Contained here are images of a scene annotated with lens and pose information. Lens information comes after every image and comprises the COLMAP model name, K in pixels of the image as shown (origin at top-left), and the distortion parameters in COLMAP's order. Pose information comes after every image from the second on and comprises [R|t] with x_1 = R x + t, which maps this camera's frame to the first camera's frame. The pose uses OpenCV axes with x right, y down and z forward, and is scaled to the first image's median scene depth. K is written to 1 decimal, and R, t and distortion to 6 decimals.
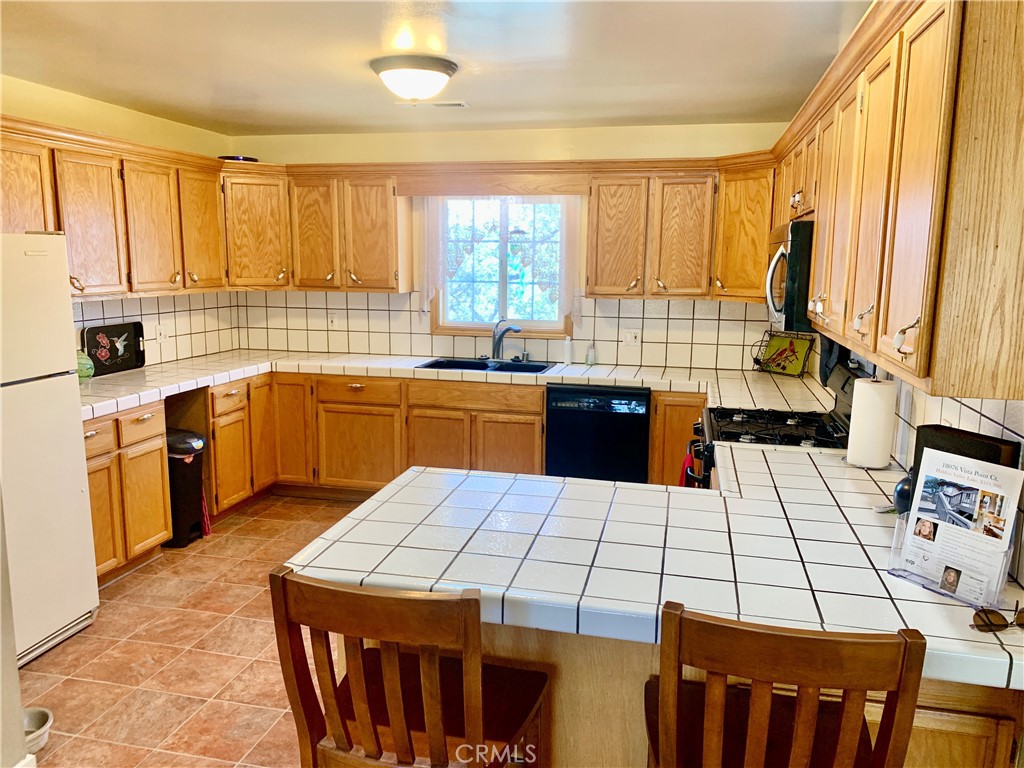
lens RADIAL K [[772.1, 0, 504.8], [0, 772.1, 382.1], [0, 0, 1]] dist [0.039206, -0.050106]
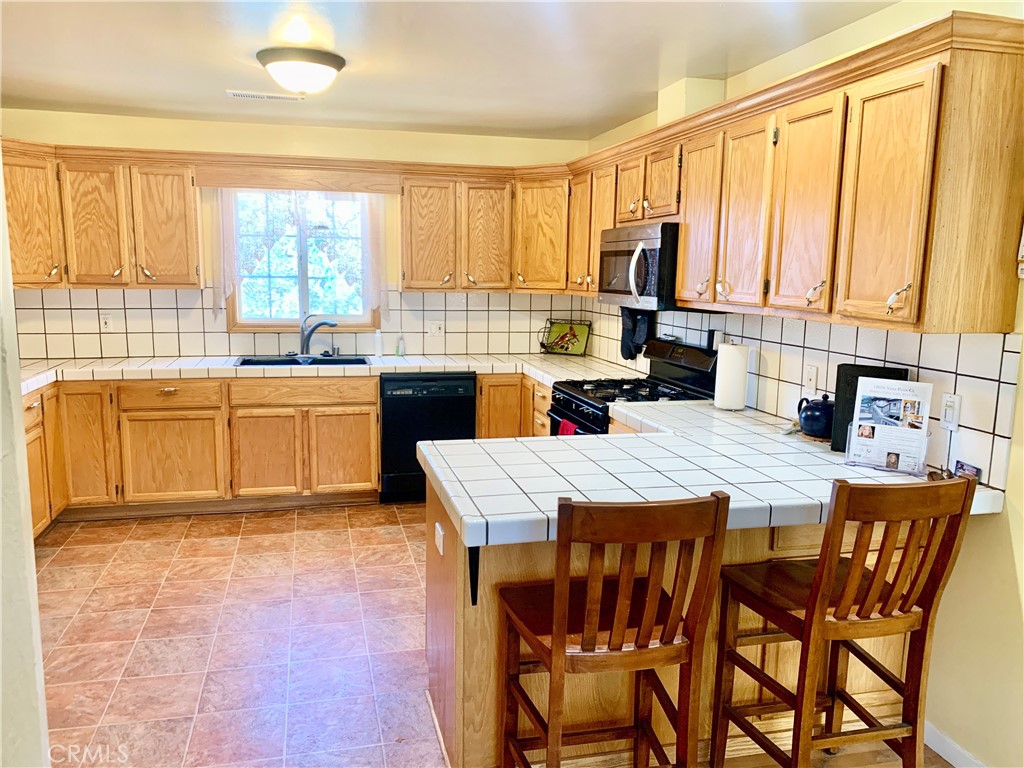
lens RADIAL K [[772.2, 0, 496.7], [0, 772.2, 385.2], [0, 0, 1]] dist [0.007829, -0.007211]
pose [[0.894572, -0.064197, 0.442288, -0.264531], [0.065036, 0.997794, 0.013286, 0.013209], [-0.442166, 0.016880, 0.896775, -0.002399]]
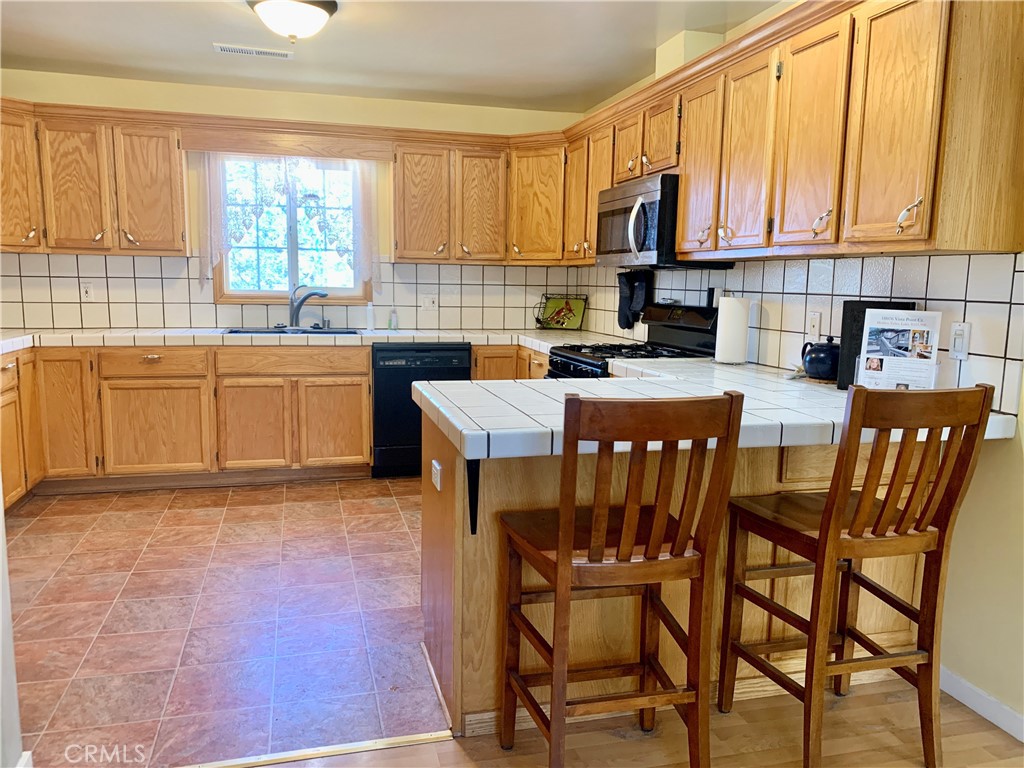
lens RADIAL K [[774.5, 0, 512.0], [0, 774.5, 384.0], [0, 0, 1]] dist [0.005140, -0.002435]
pose [[0.880551, -0.059293, 0.470227, -0.263647], [0.066064, 0.997813, 0.002107, 0.064781], [-0.469324, 0.029209, 0.882543, 0.017957]]
